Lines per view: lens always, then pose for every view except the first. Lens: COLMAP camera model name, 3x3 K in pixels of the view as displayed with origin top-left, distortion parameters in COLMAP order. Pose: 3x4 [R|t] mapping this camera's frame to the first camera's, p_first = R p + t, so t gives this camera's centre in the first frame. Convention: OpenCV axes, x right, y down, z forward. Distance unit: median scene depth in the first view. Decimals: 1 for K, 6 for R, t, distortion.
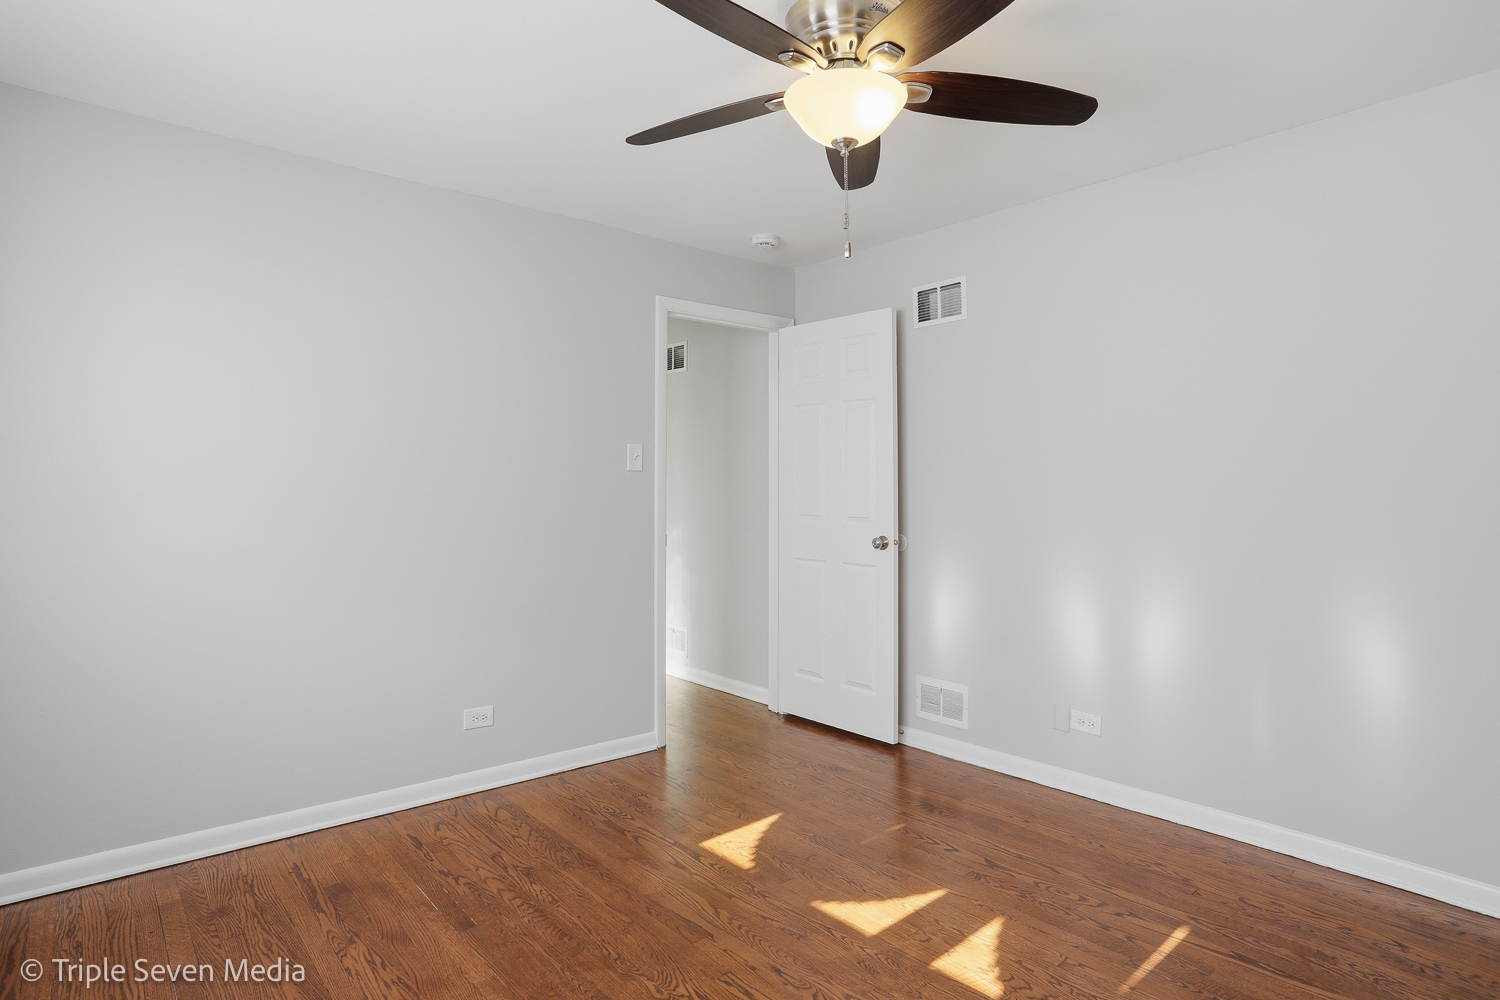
lens RADIAL K [[771.2, 0, 740.8], [0, 771.2, 489.7], [0, 0, 1]] dist [-0.075234, 0.037078]
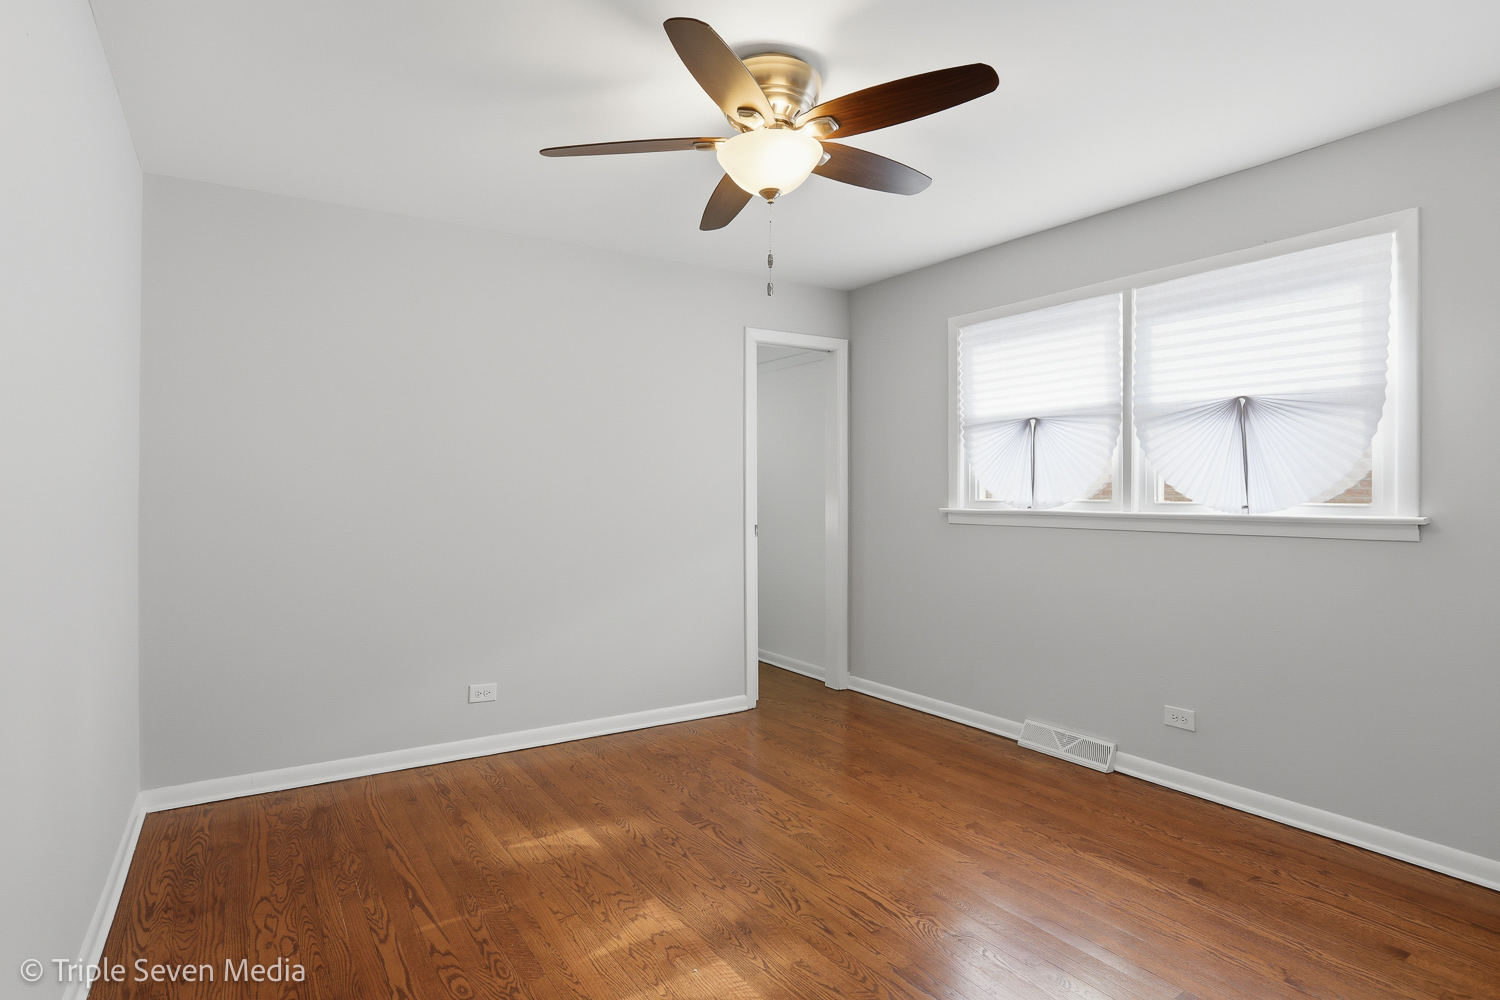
lens RADIAL K [[771.2, 0, 740.8], [0, 771.2, 489.7], [0, 0, 1]] dist [-0.075234, 0.037078]
pose [[-0.991573, 0.002212, 0.129533, 0.029475], [0.001960, 0.999996, -0.002073, 0.000648], [-0.129537, -0.001801, -0.991573, 2.060632]]
